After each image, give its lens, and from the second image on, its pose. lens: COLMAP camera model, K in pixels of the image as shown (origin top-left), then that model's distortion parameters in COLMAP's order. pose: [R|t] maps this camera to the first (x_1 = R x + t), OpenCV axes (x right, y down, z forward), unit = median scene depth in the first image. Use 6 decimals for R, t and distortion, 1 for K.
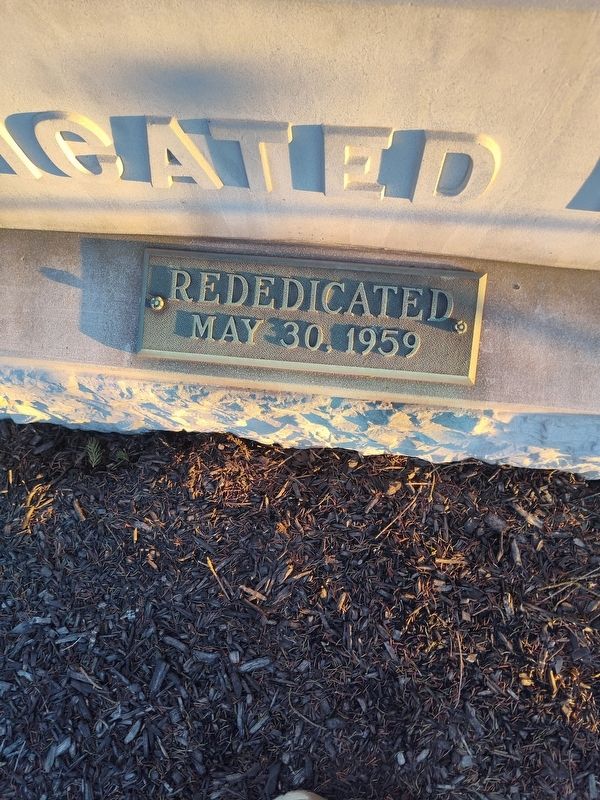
lens RADIAL K [[538.3, 0, 302.9], [0, 538.3, 383.6], [0, 0, 1]] dist [0.006166, -0.003286]
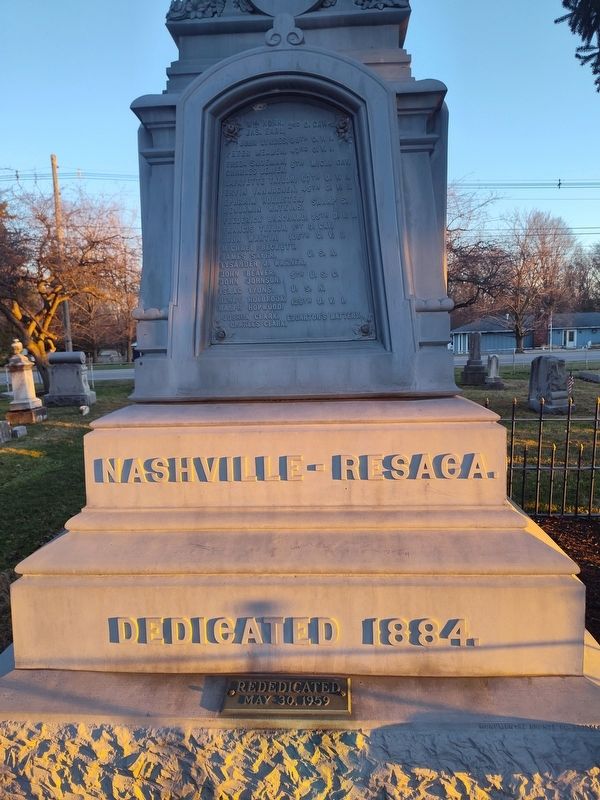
lens RADIAL K [[538.3, 0, 302.9], [0, 538.3, 383.6], [0, 0, 1]] dist [0.006166, -0.003286]
pose [[0.998570, 0.023833, 0.047860, -0.085659], [0.038721, 0.294912, -0.954739, 2.067019], [-0.036869, 0.955227, 0.293568, -1.339392]]
